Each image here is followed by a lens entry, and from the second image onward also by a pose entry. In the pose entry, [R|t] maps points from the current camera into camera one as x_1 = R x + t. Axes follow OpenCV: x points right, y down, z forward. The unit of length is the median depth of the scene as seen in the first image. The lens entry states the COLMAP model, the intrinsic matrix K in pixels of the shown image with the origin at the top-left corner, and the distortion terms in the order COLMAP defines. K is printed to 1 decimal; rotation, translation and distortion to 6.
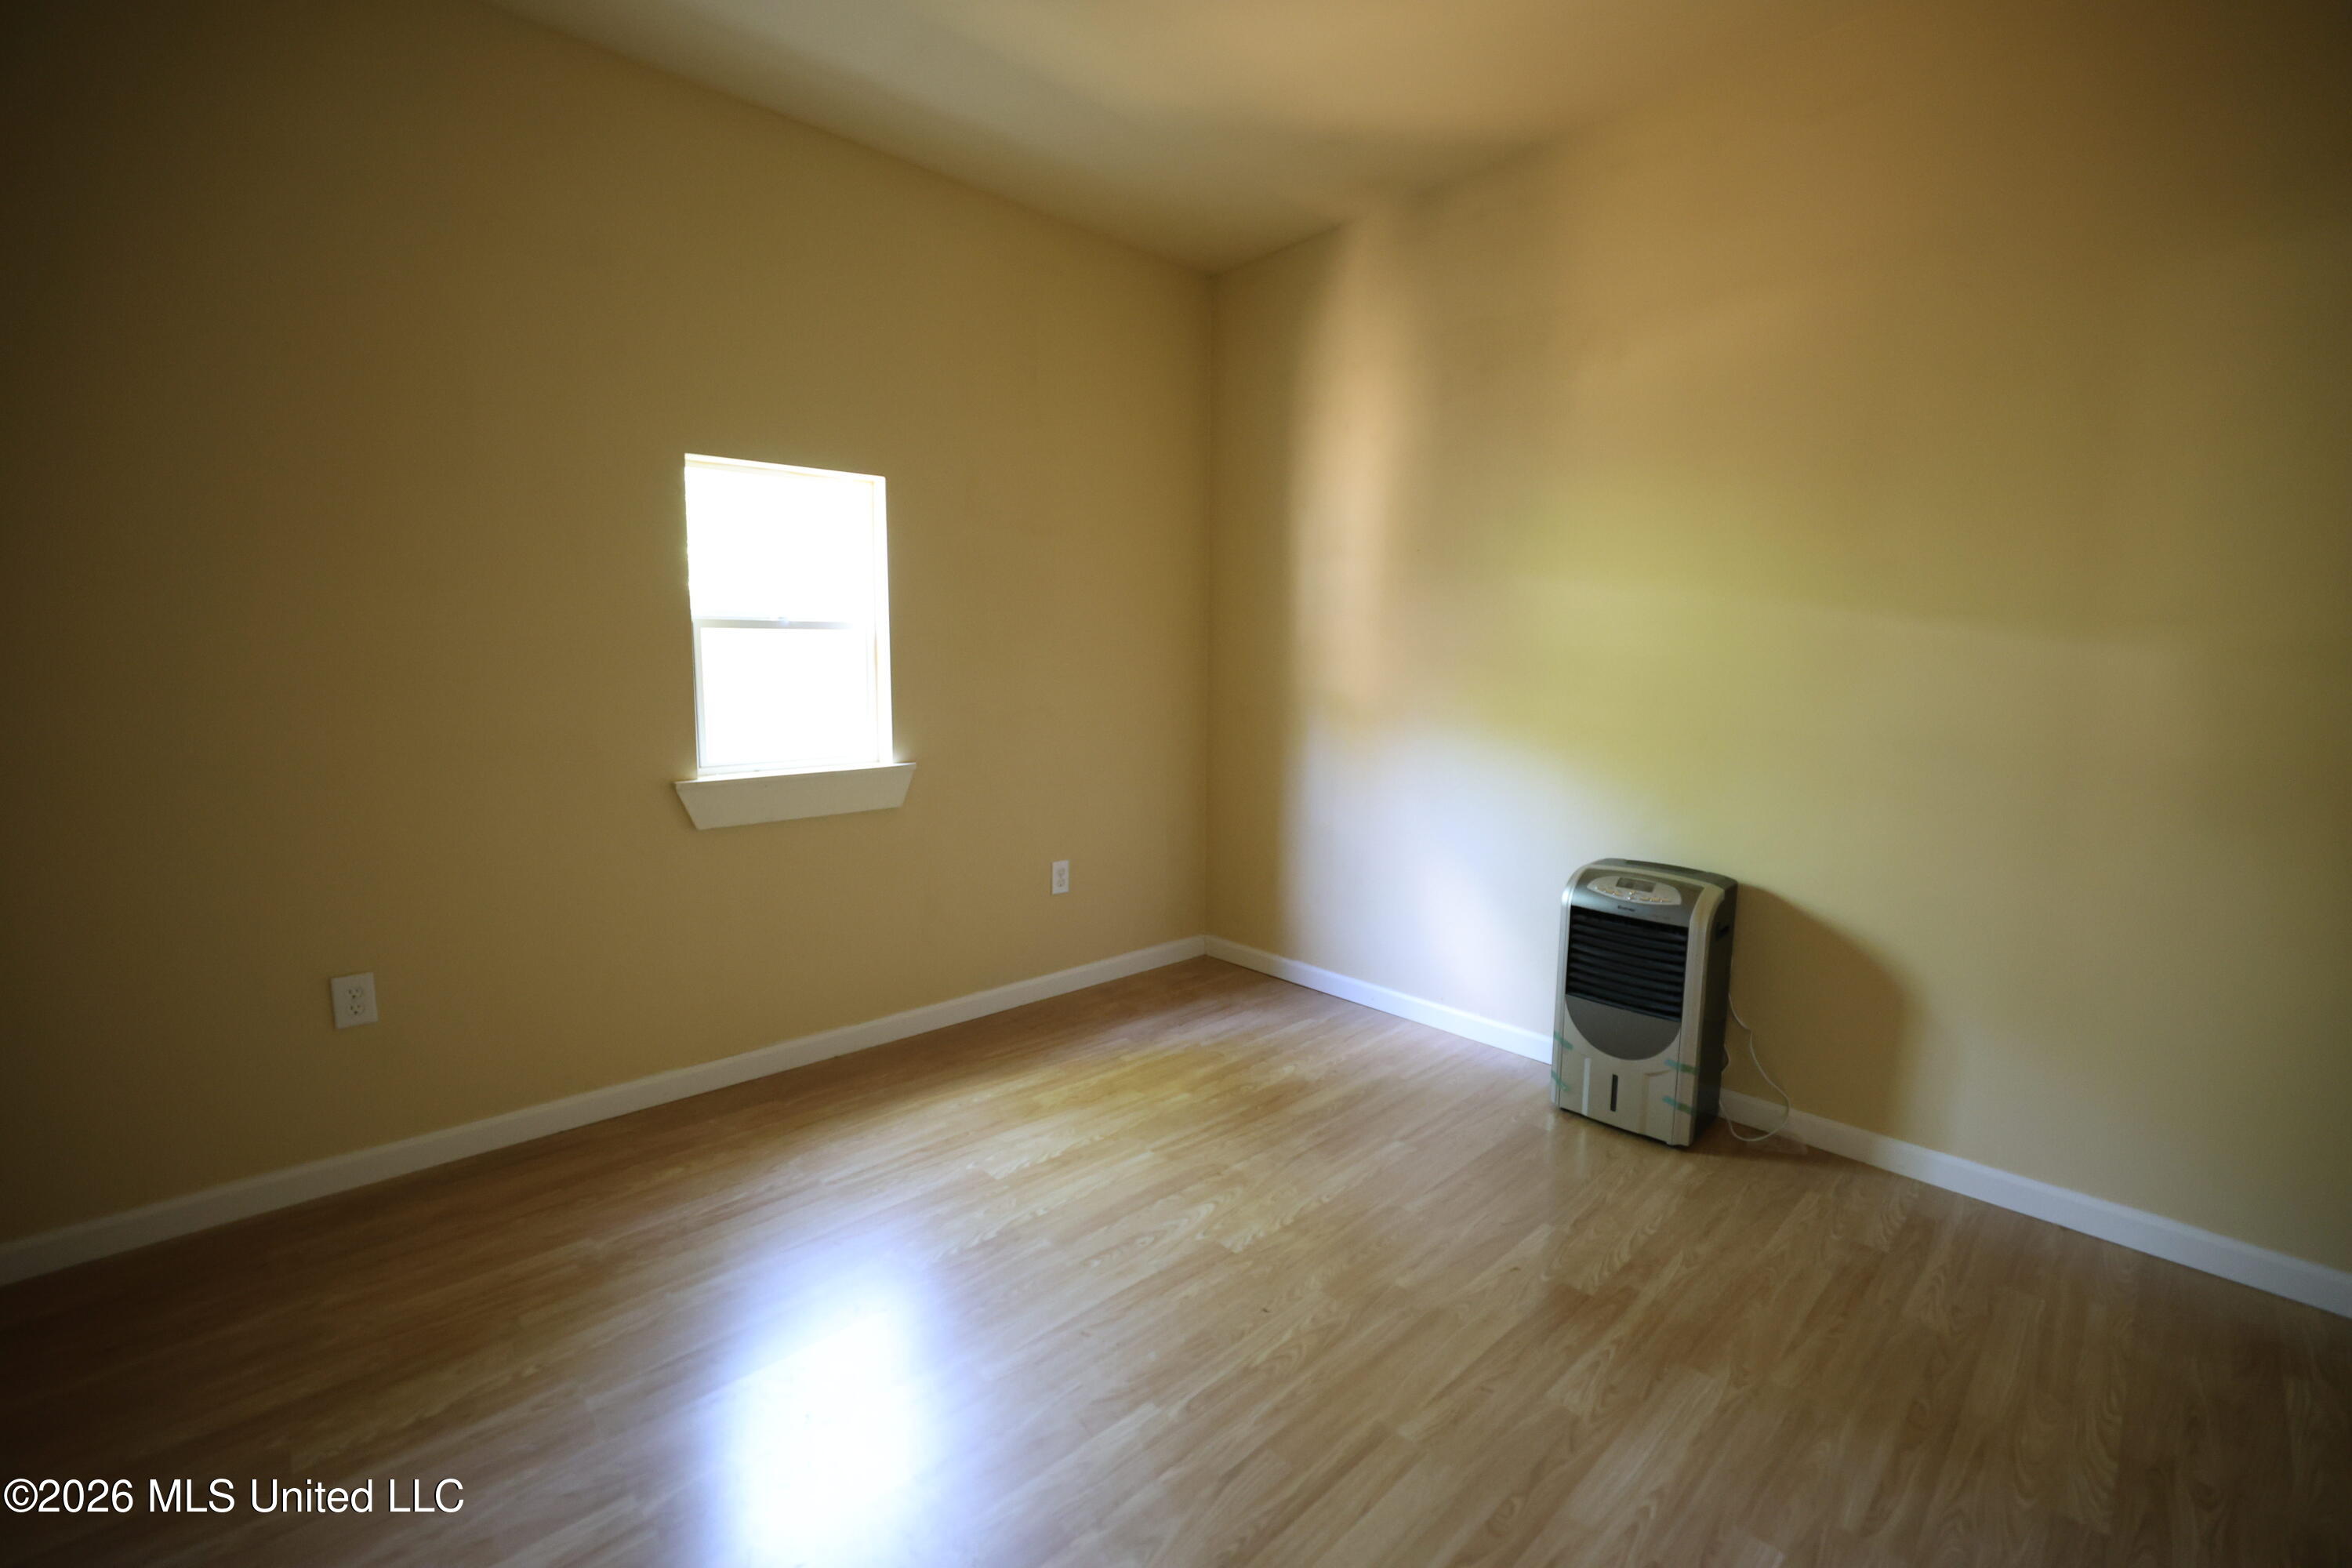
lens RADIAL K [[1005.2, 0, 1179.2], [0, 1005.2, 778.4], [0, 0, 1]] dist [-0.049576, 0.018446]
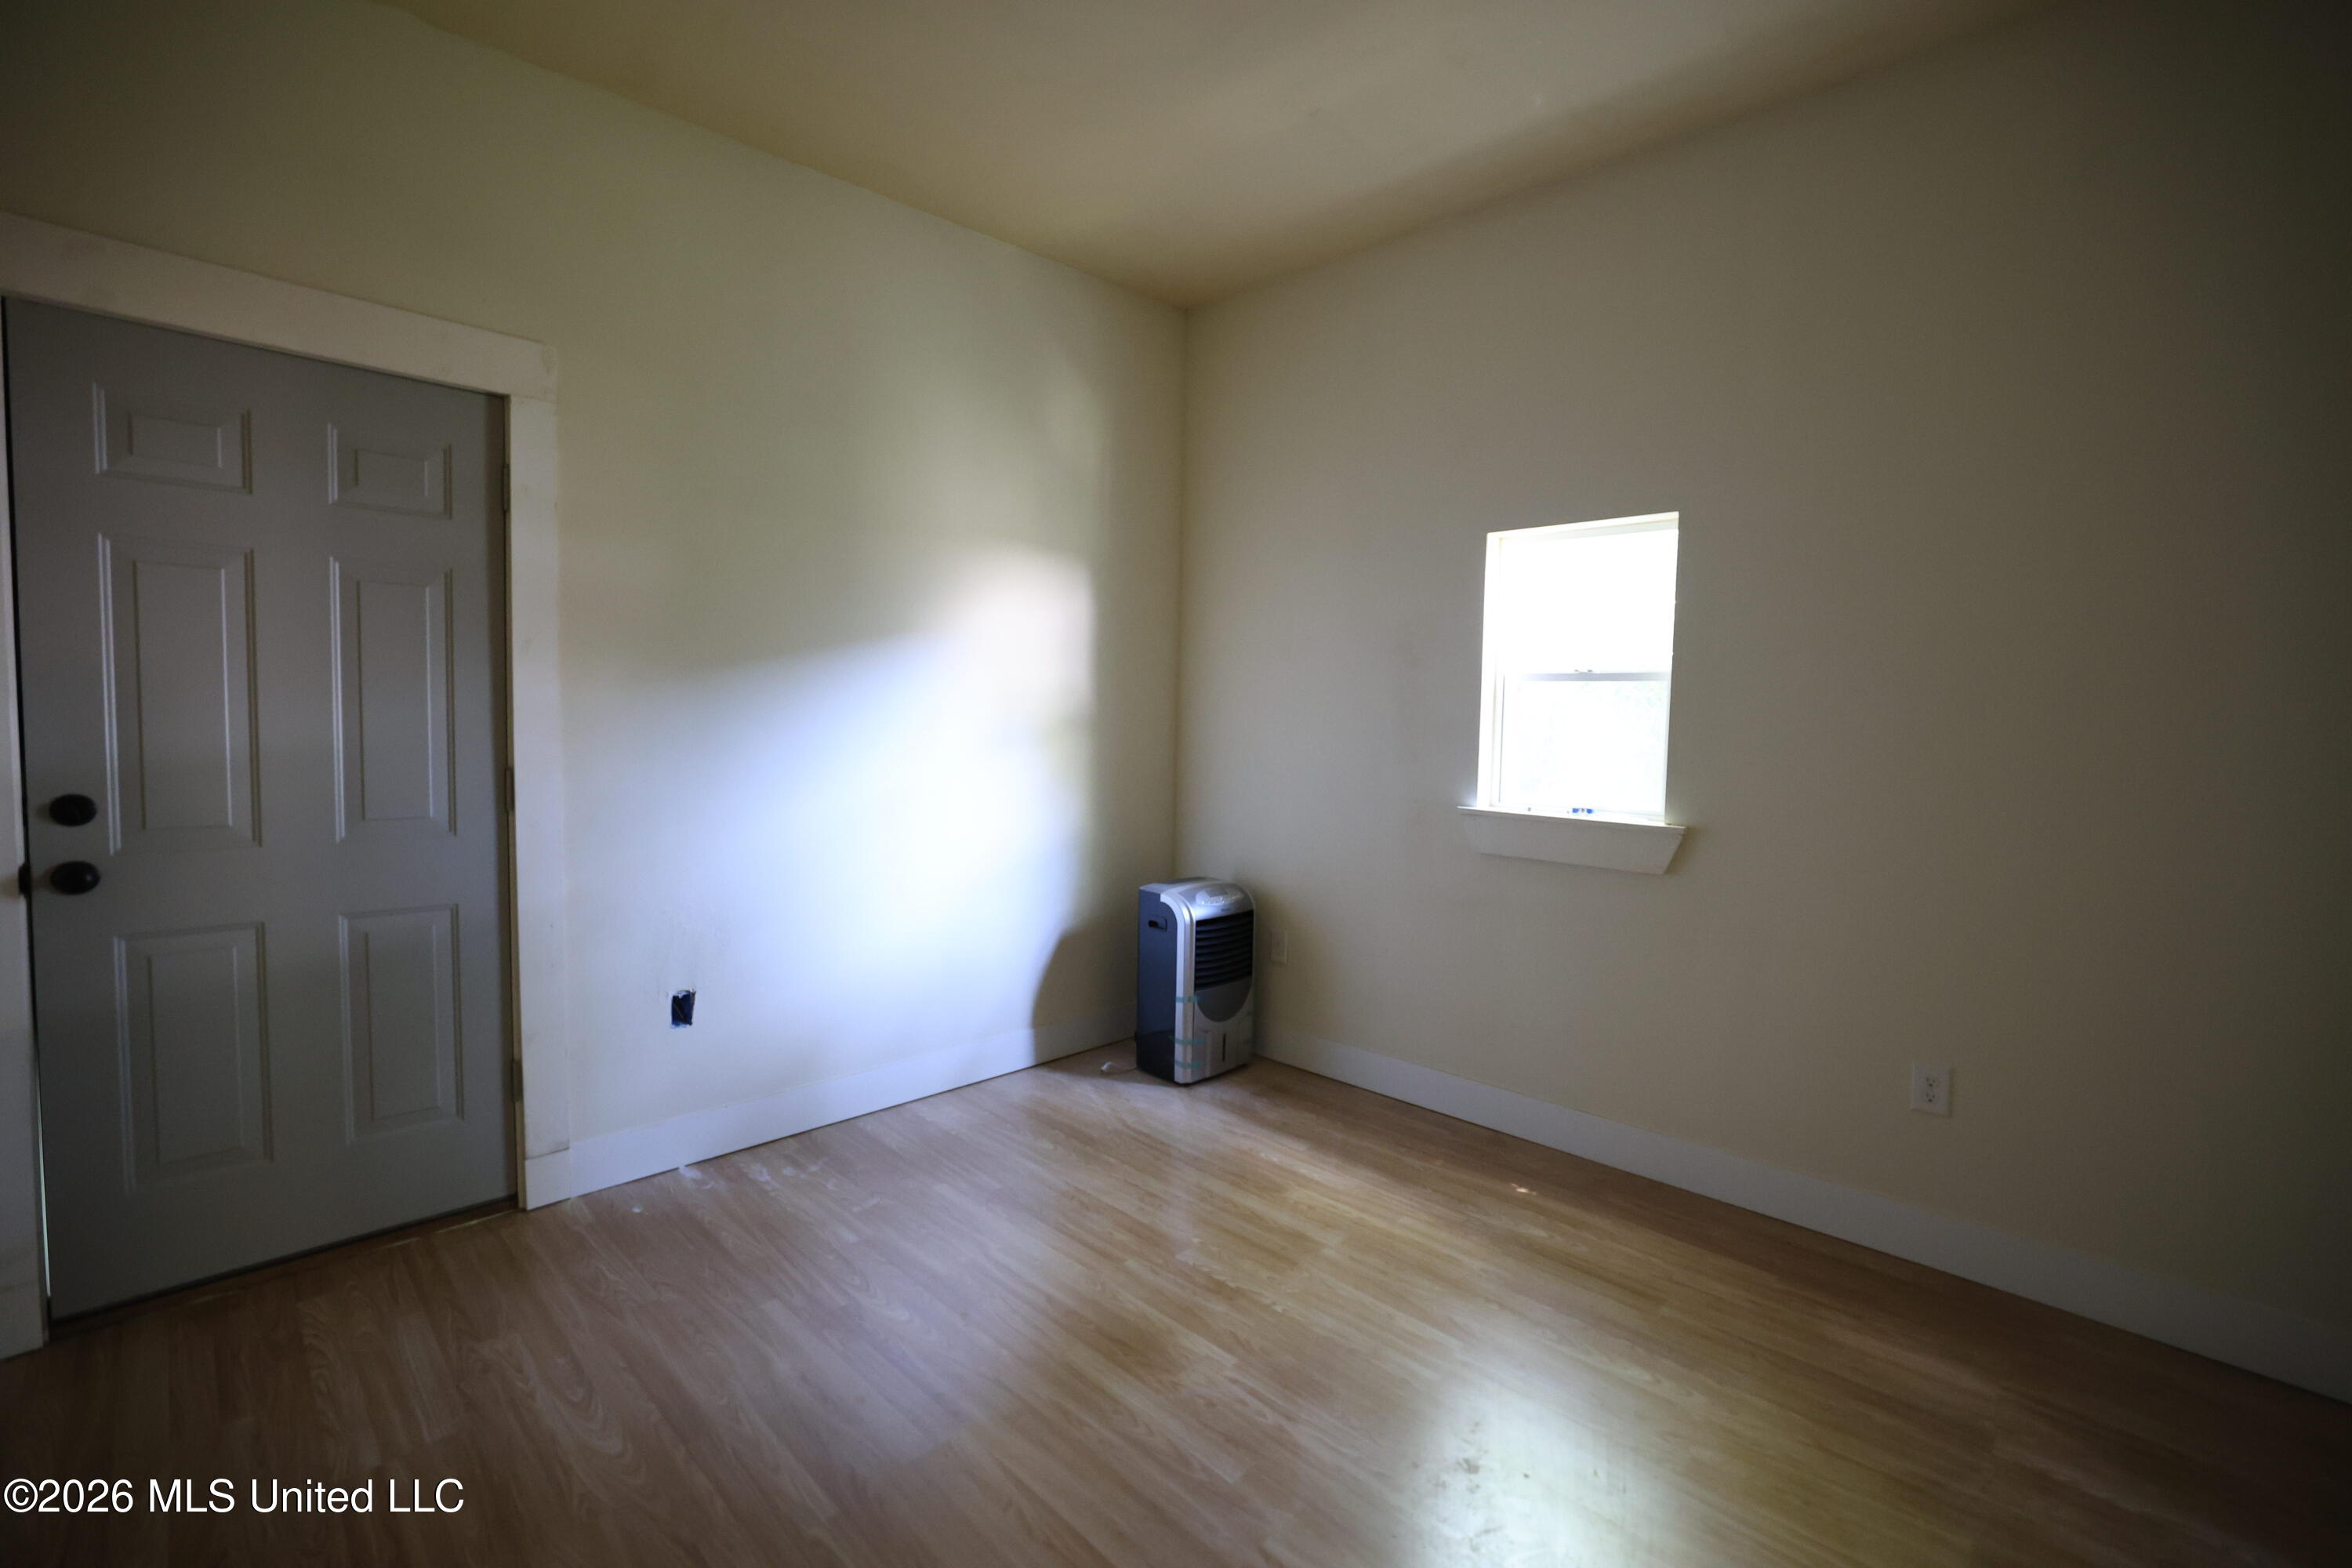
lens RADIAL K [[1005.2, 0, 1179.2], [0, 1005.2, 778.4], [0, 0, 1]] dist [-0.049576, 0.018446]
pose [[0.033502, 0.081426, -0.996116, 0.710141], [-0.129117, 0.988676, 0.076476, -0.085795], [0.991063, 0.126054, 0.043636, 0.637322]]
